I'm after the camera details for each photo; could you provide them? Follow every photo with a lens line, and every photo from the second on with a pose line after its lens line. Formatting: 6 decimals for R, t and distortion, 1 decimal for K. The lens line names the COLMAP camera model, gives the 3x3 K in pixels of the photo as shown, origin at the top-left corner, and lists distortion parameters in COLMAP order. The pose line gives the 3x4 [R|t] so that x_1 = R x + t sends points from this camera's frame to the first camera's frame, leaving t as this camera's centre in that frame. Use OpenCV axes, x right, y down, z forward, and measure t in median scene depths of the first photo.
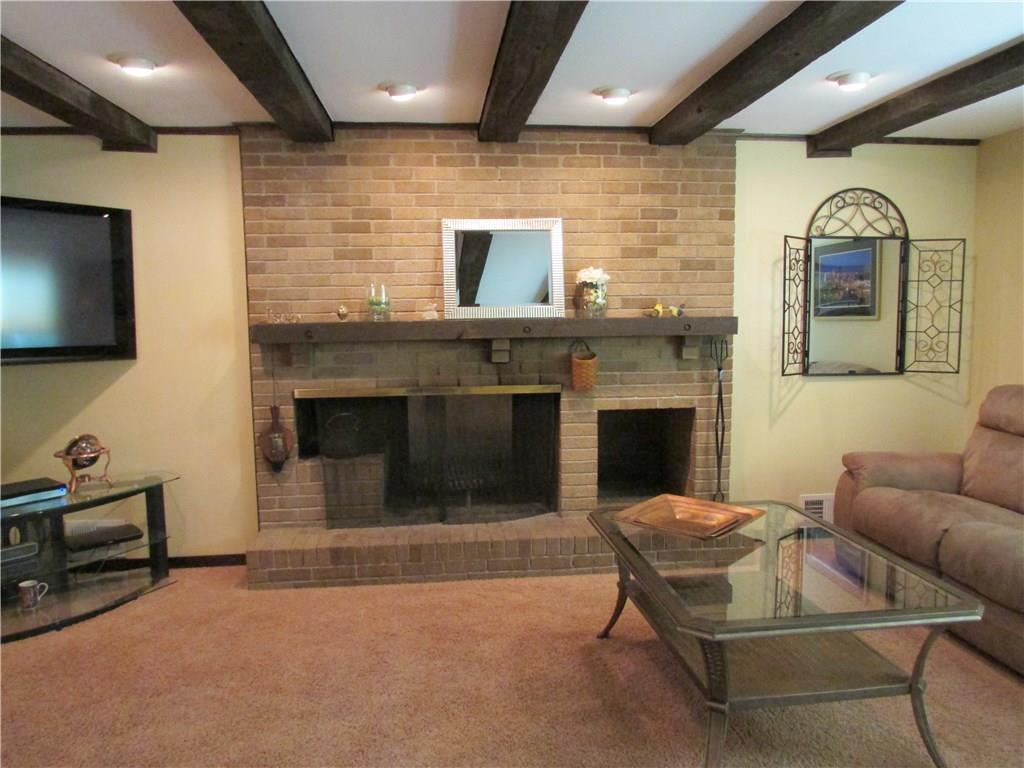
lens RADIAL K [[735.5, 0, 515.0], [0, 735.5, 382.0], [0, 0, 1]] dist [-0.054143, 0.022172]
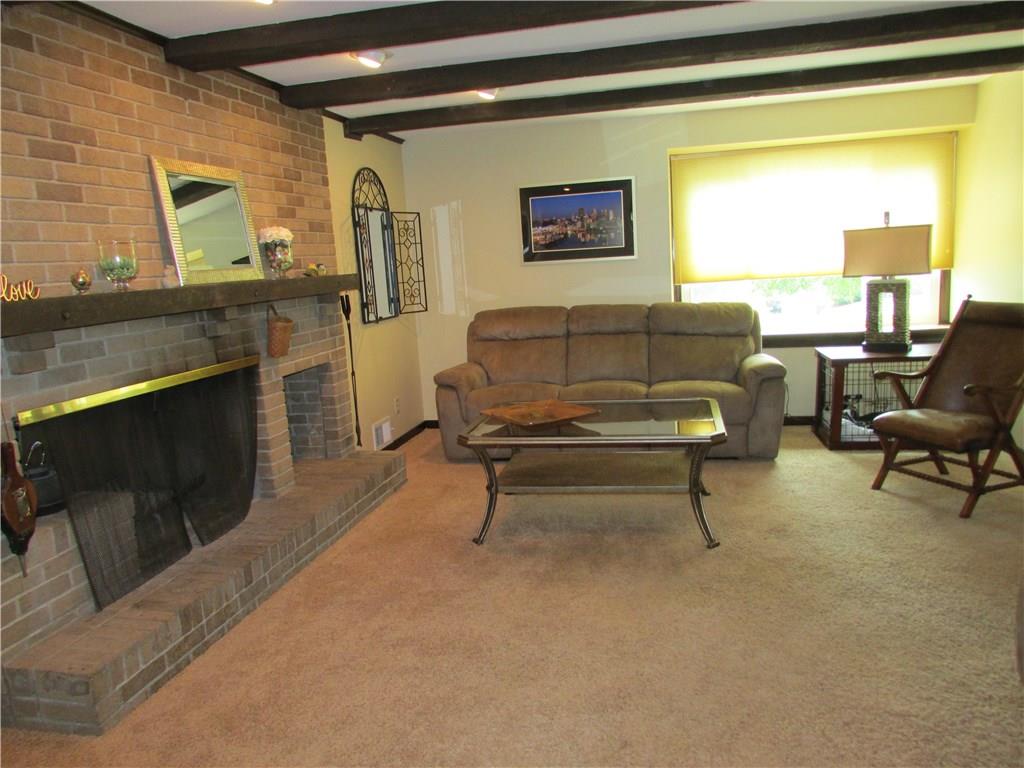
lens RADIAL K [[735.5, 0, 517.9], [0, 735.5, 388.9], [0, 0, 1]] dist [-0.054143, 0.022172]
pose [[0.314335, -0.172366, 0.933533, -0.716376], [0.154512, 0.979555, 0.128837, -0.021466], [-0.936653, 0.103744, 0.334541, 0.411195]]
